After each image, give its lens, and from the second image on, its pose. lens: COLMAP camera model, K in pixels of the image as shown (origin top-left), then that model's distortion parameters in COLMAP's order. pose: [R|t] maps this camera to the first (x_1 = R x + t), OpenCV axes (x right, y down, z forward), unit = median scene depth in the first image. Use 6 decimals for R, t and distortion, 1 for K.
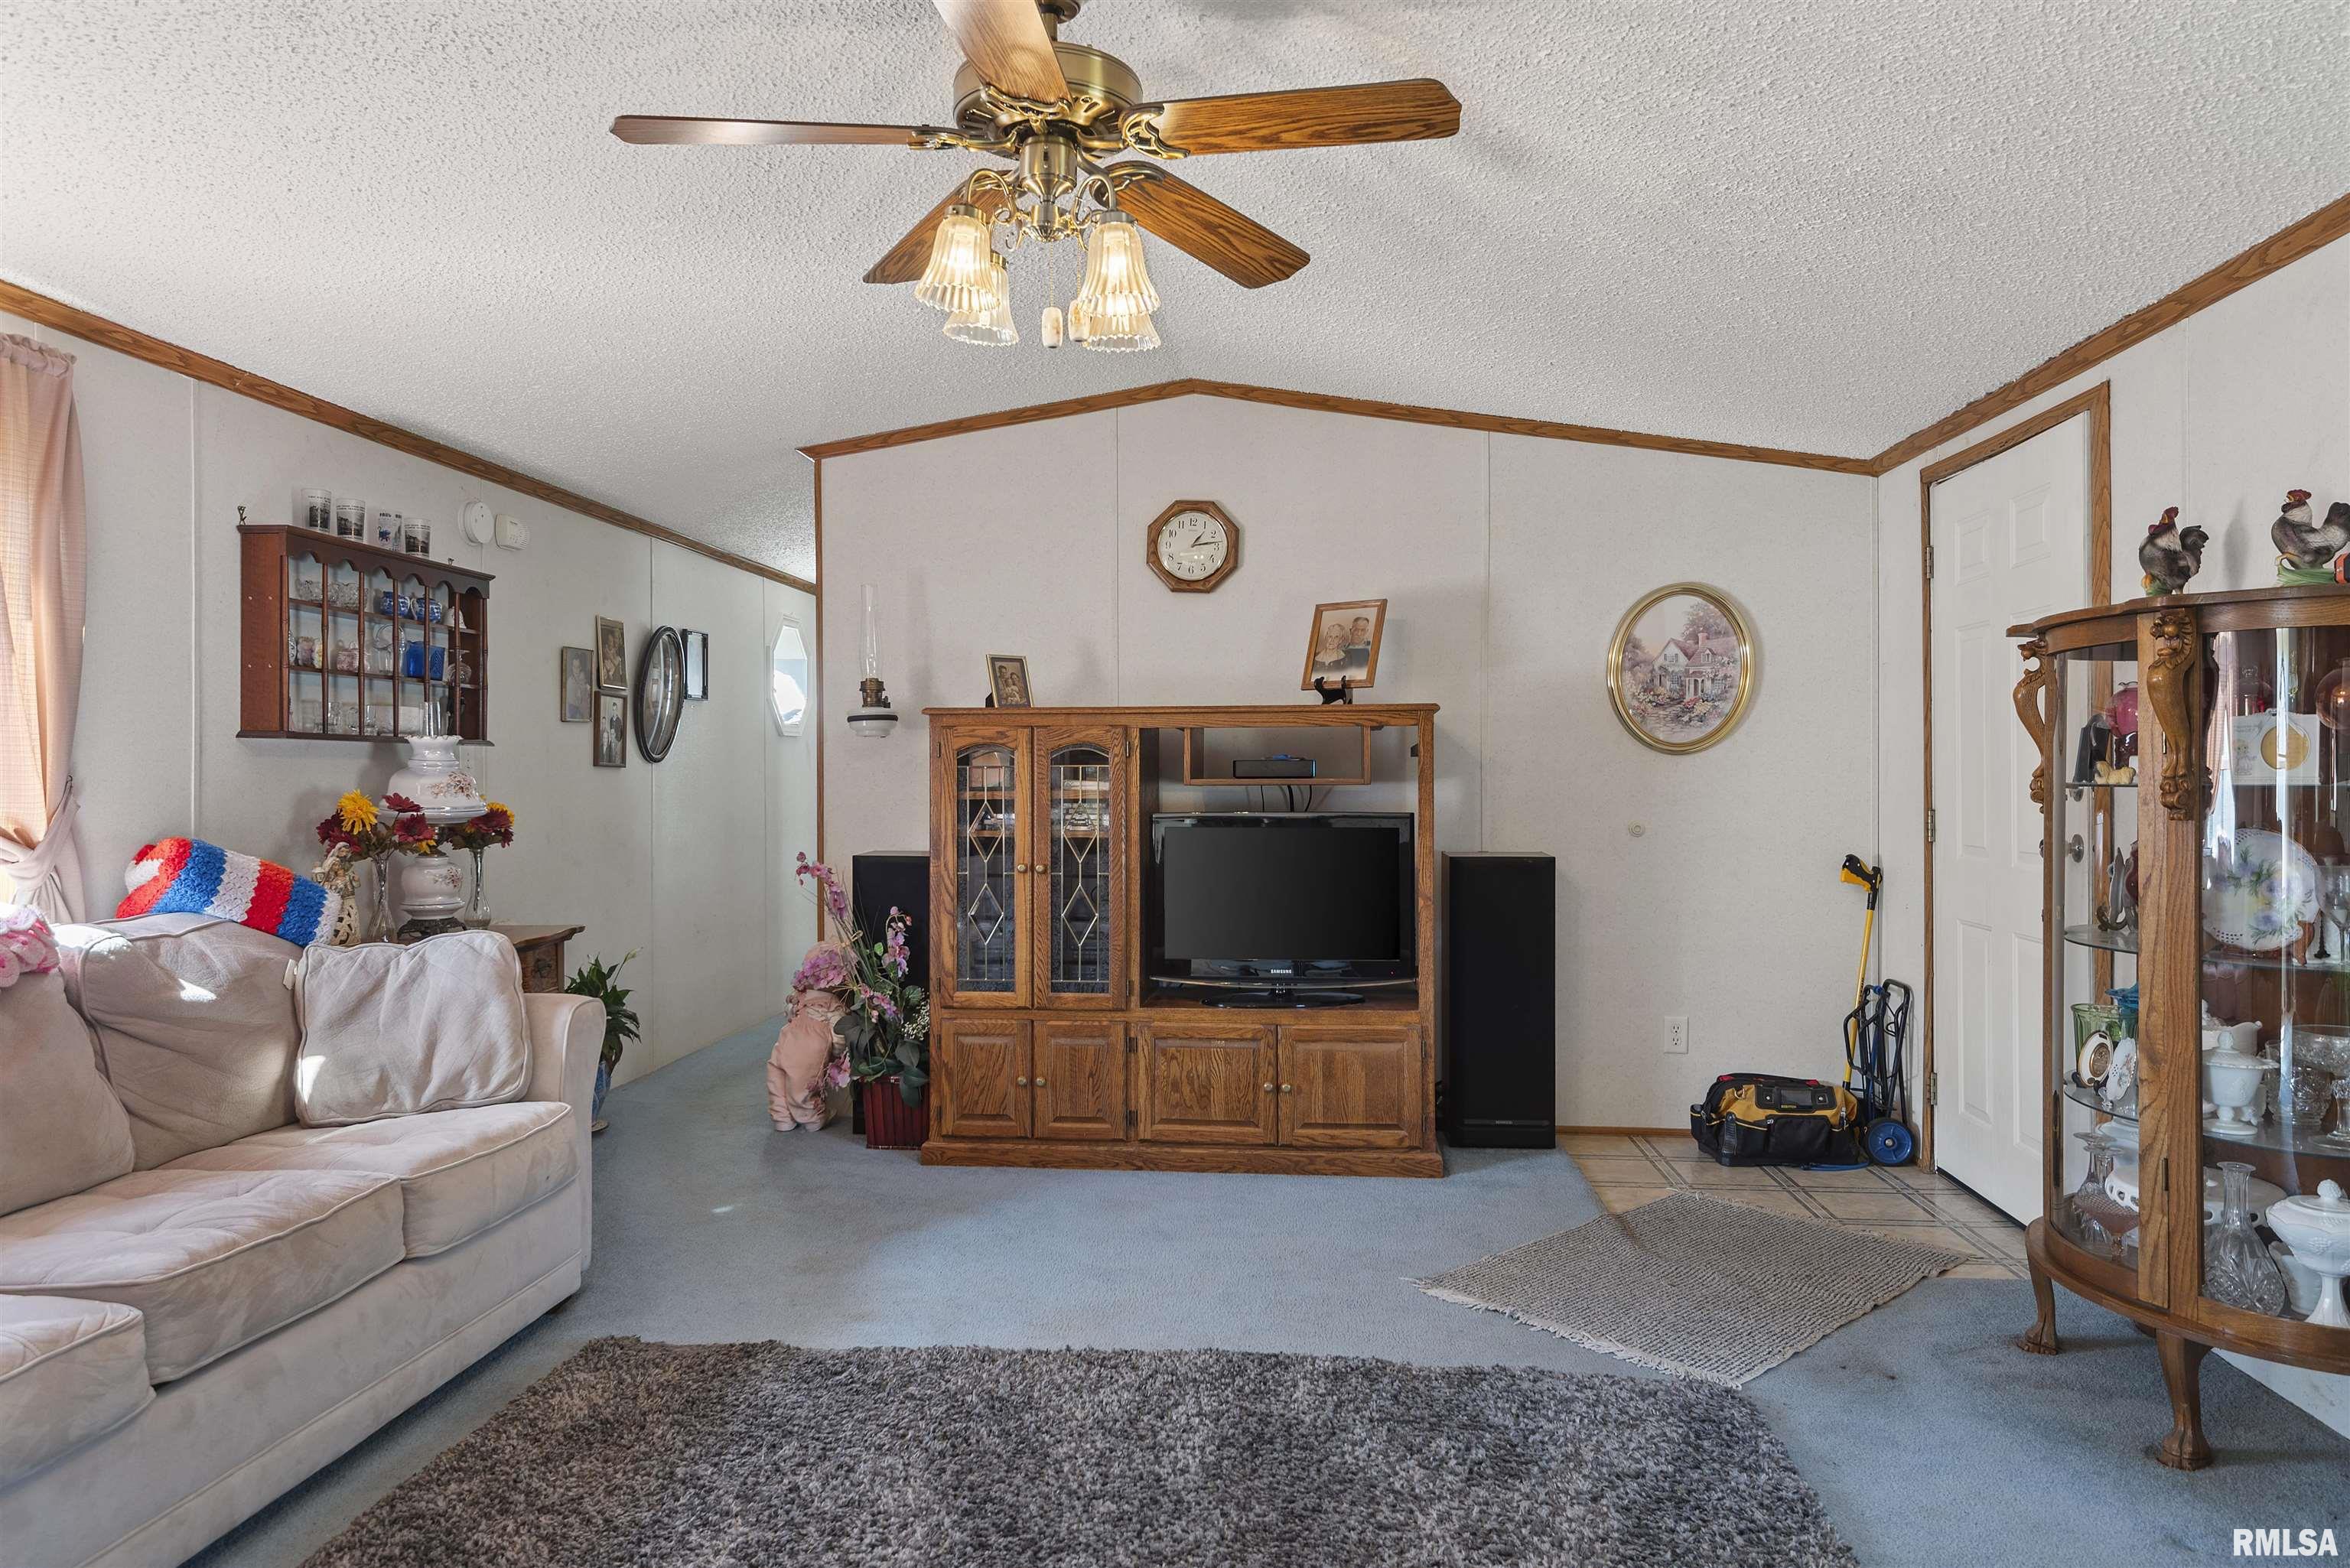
lens RADIAL K [[1516.0, 0, 1173.7], [0, 1516.0, 770.1], [0, 0, 1]] dist [0.031583, -0.024314]
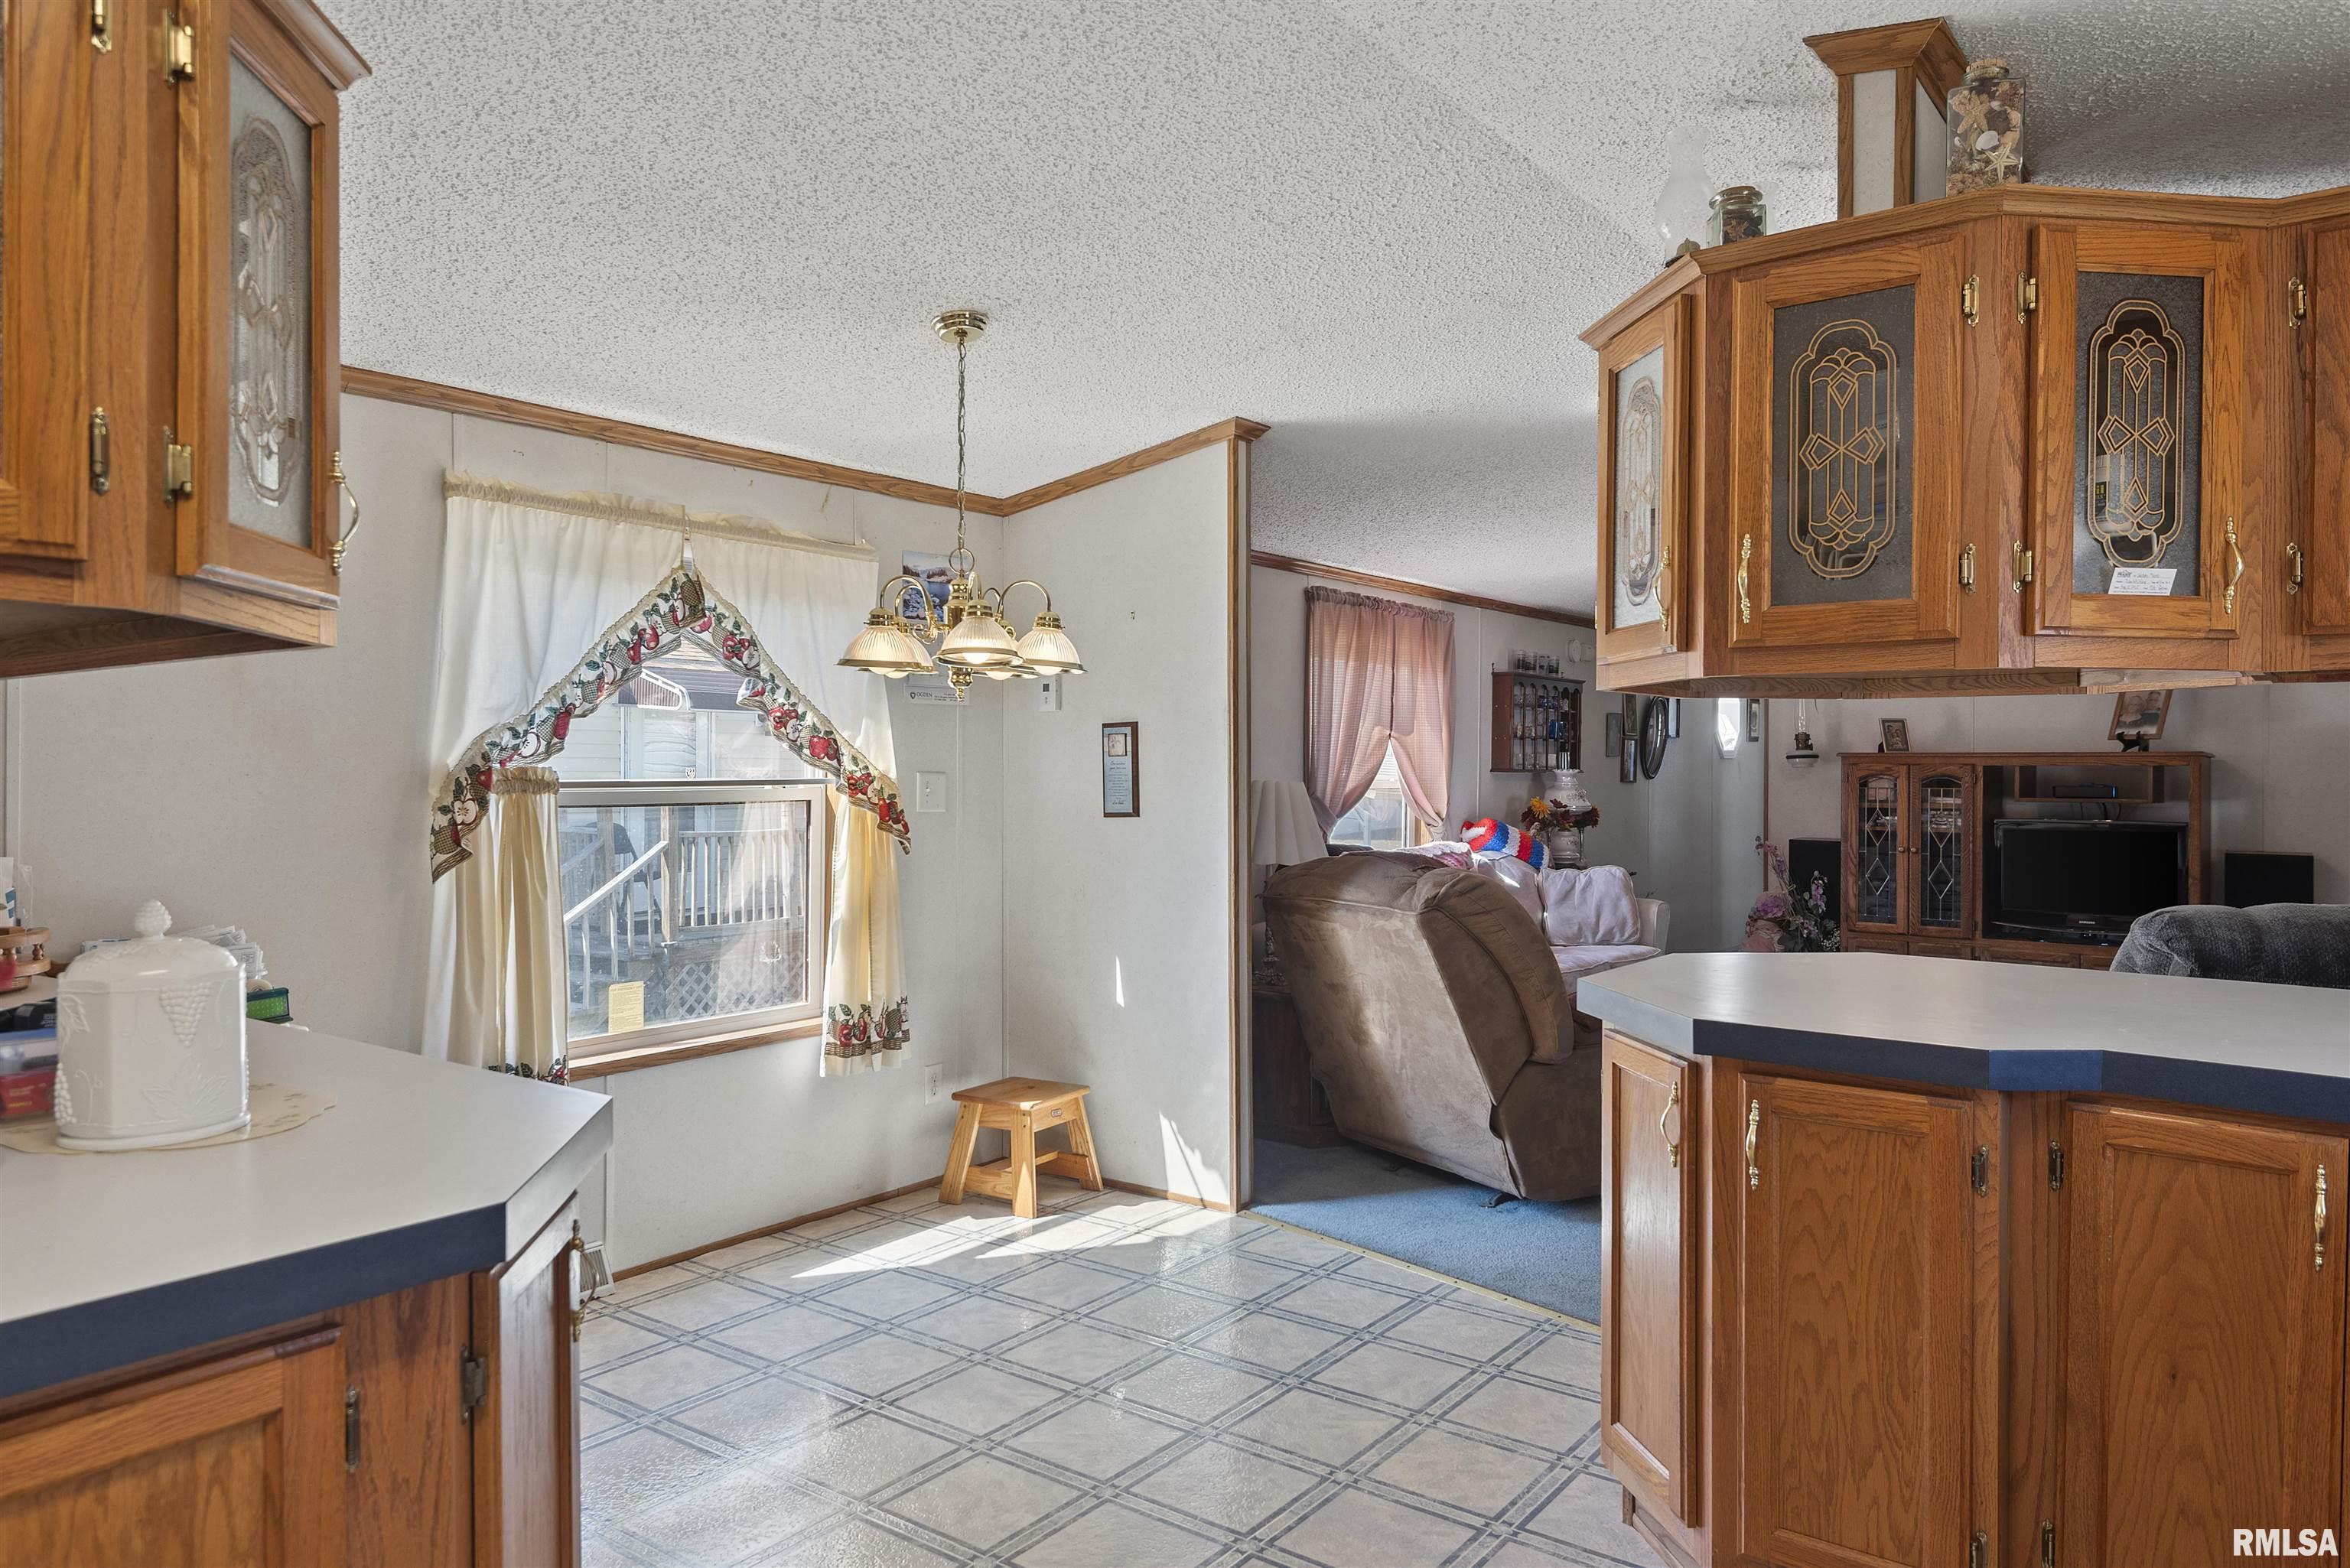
lens RADIAL K [[1516.0, 0, 1173.7], [0, 1516.0, 770.1], [0, 0, 1]] dist [0.031583, -0.024314]
pose [[0.850645, 0.007714, -0.525684, 0.098465], [-0.007101, 0.999970, 0.003184, -0.021933], [0.525693, 0.001025, 0.850674, -0.833490]]
